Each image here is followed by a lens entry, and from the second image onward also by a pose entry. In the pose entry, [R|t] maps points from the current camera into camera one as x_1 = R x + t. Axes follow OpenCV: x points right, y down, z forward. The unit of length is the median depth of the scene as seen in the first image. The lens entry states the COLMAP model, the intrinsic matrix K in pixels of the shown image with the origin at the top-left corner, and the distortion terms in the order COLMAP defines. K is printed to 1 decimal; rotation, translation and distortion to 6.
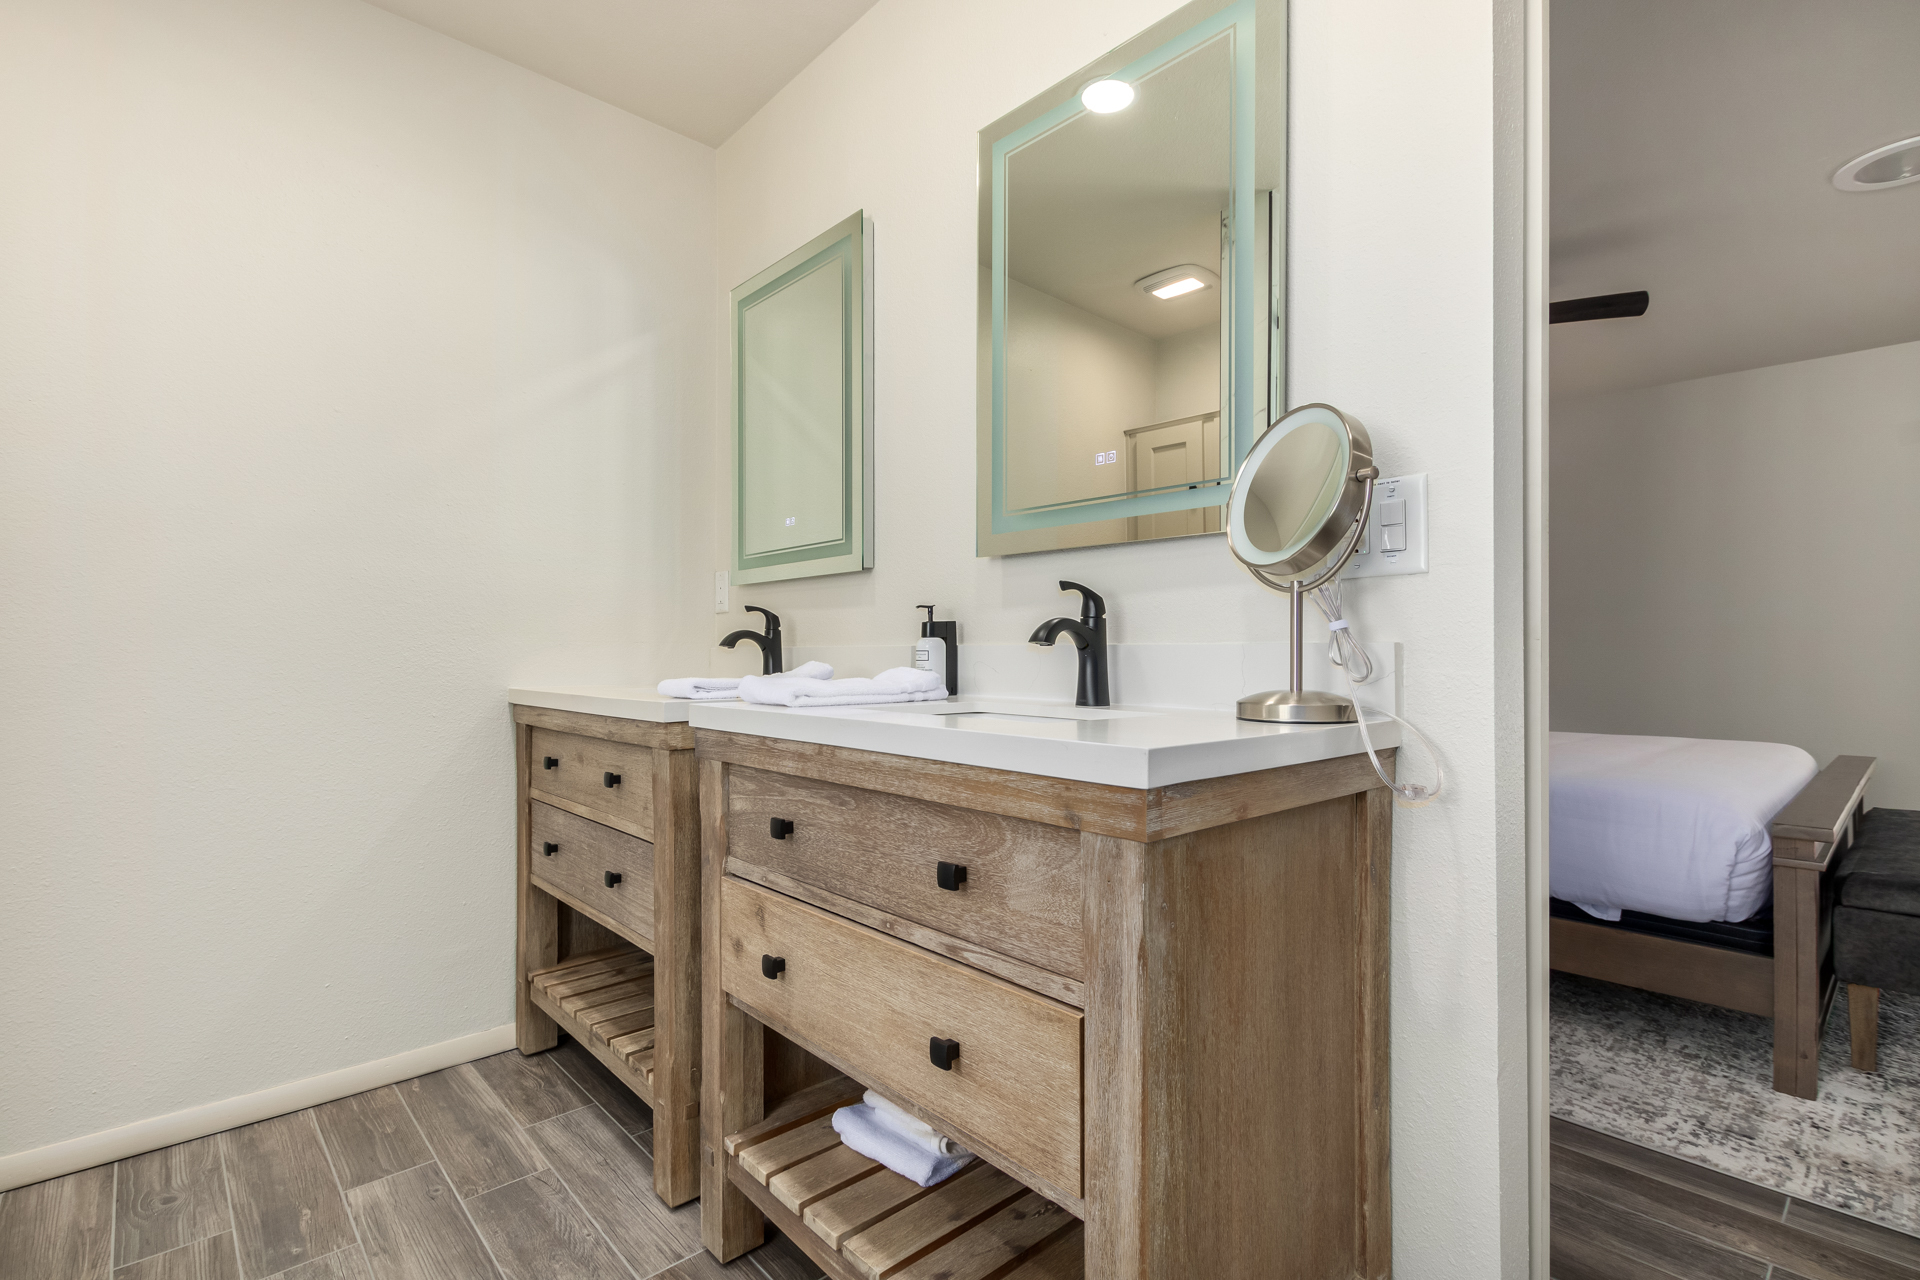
lens RADIAL K [[889.4, 0, 961.7], [0, 889.4, 645.6], [0, 0, 1]] dist [0.004324, -0.005318]
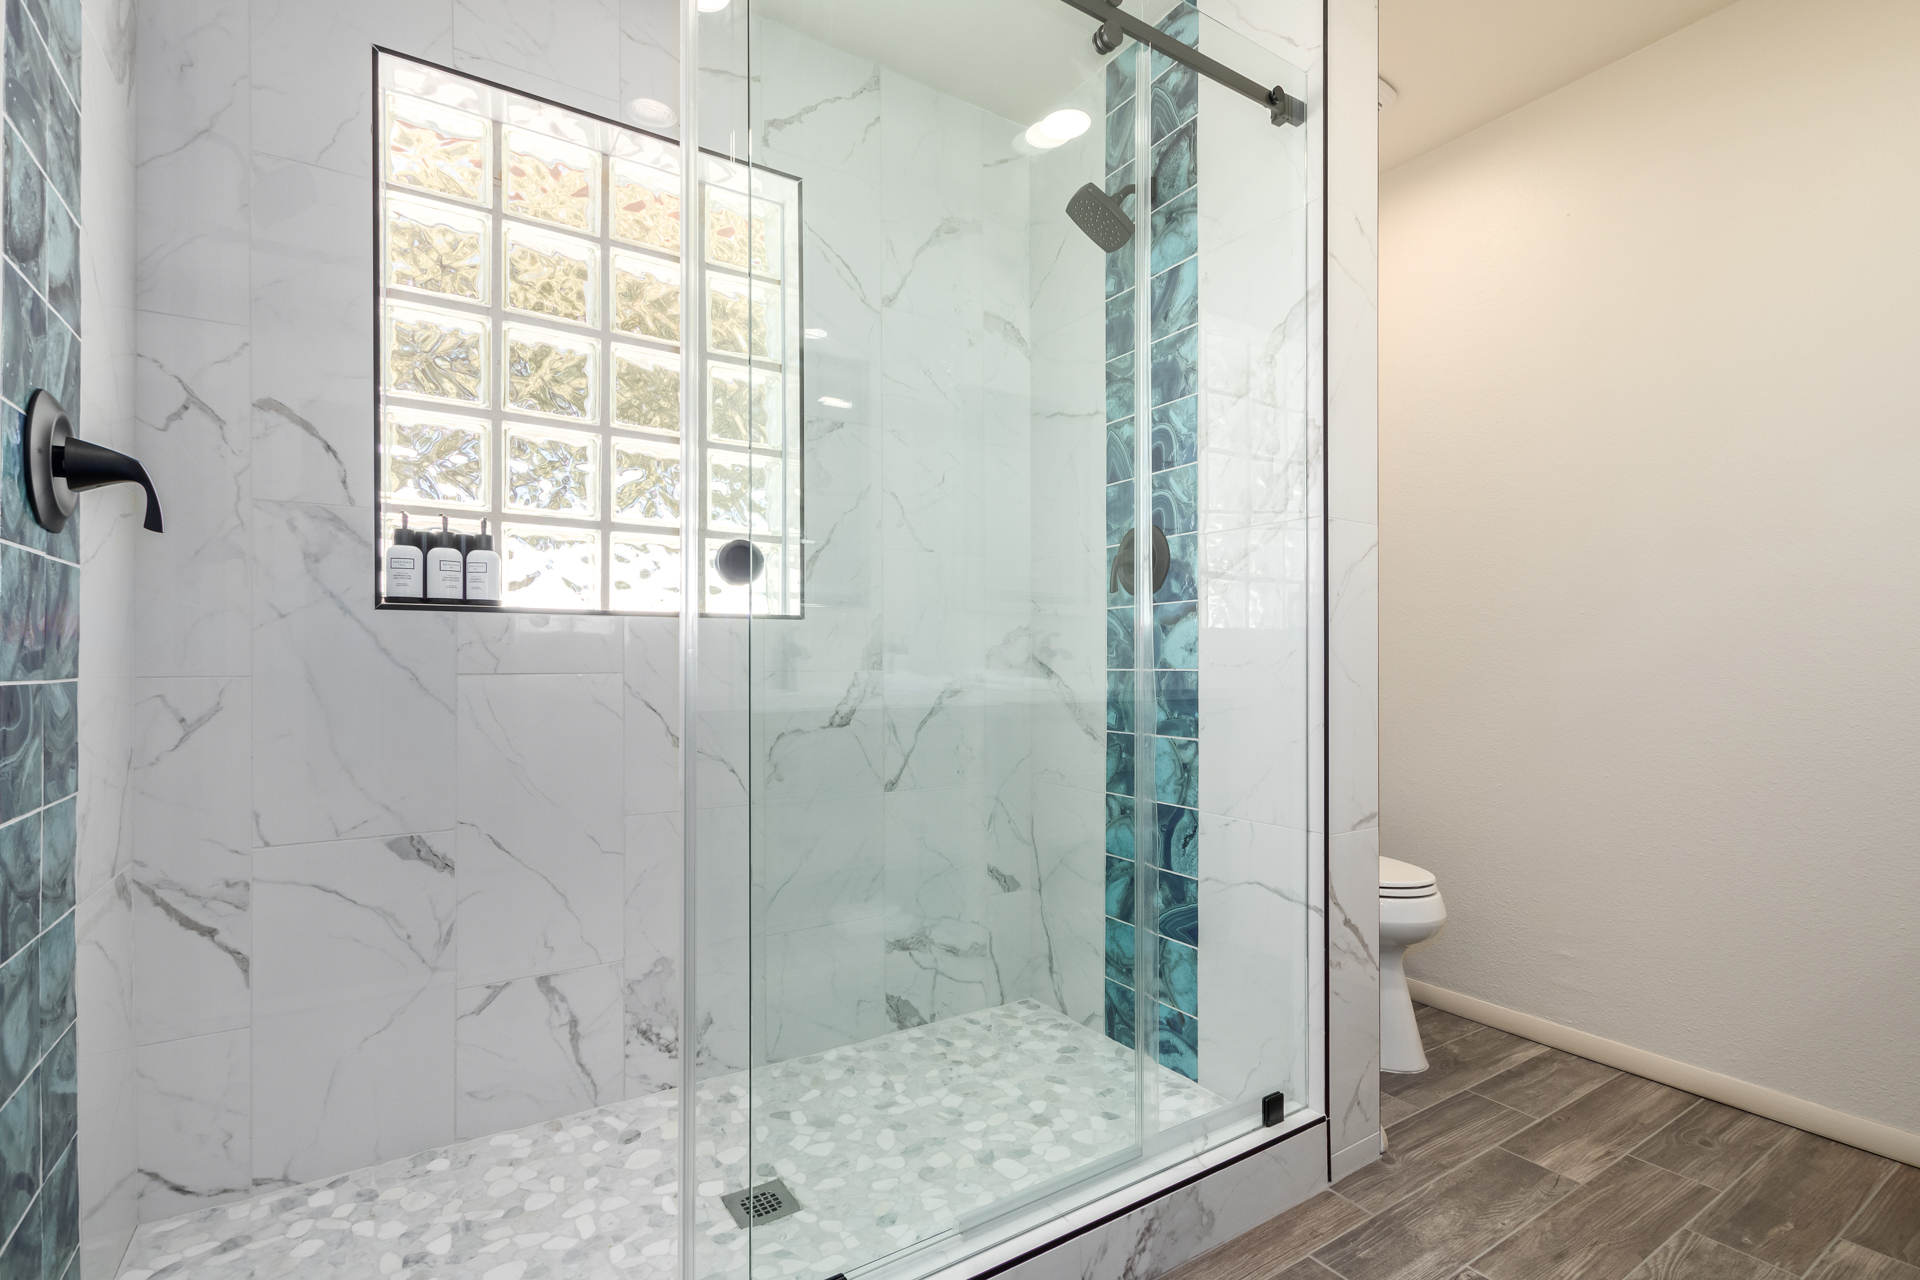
lens RADIAL K [[889.4, 0, 960.8], [0, 889.4, 649.4], [0, 0, 1]] dist [0.004324, -0.005318]
pose [[-0.160754, -0.007657, -0.986965, 0.378589], [0.004216, 0.999955, -0.008444, -0.002721], [0.986985, -0.005519, -0.160715, 0.236771]]
